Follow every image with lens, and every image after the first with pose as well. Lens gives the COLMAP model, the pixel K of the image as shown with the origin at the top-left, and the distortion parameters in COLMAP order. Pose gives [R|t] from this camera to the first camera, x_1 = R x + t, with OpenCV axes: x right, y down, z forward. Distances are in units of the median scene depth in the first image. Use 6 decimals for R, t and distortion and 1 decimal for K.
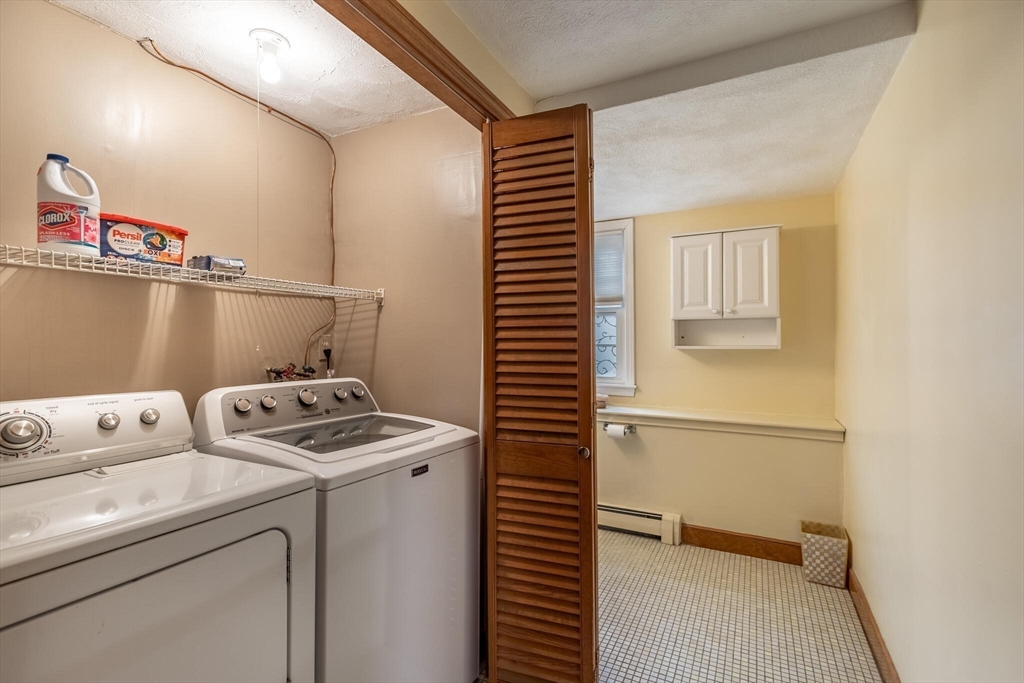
lens RADIAL K [[479.1, 0, 514.5], [0, 479.1, 342.1], [0, 0, 1]] dist [0.012399, -0.002958]
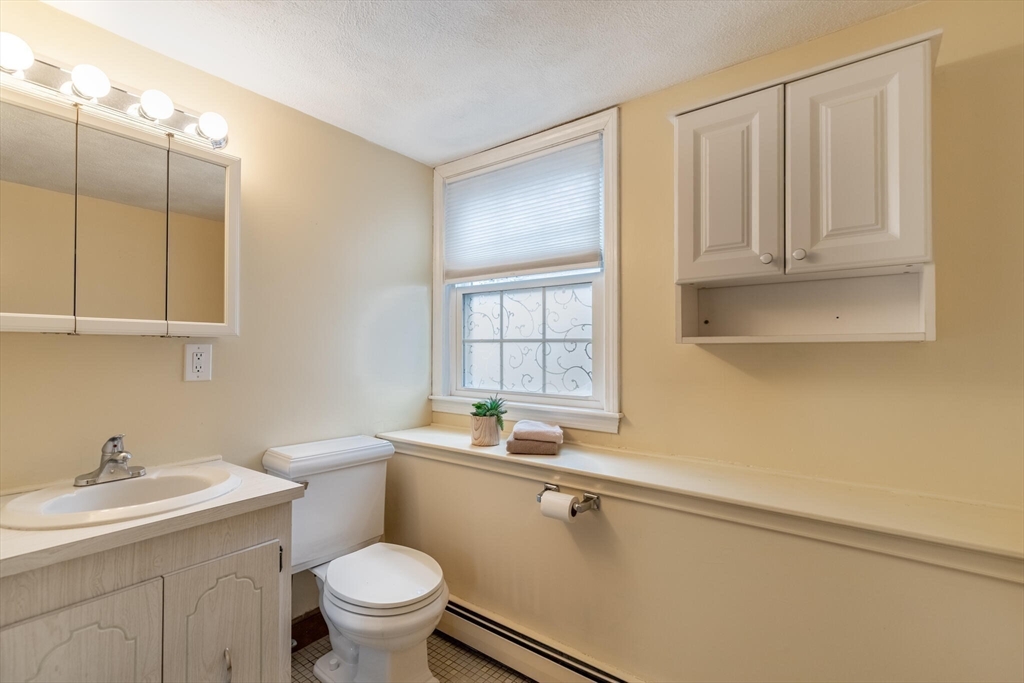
lens RADIAL K [[479.1, 0, 507.7], [0, 479.1, 350.1], [0, 0, 1]] dist [0.012399, -0.002958]
pose [[0.980691, -0.001048, -0.195559, 0.258380], [0.000915, 0.999999, -0.000768, 0.021631], [0.195560, 0.000574, 0.980692, 0.490500]]
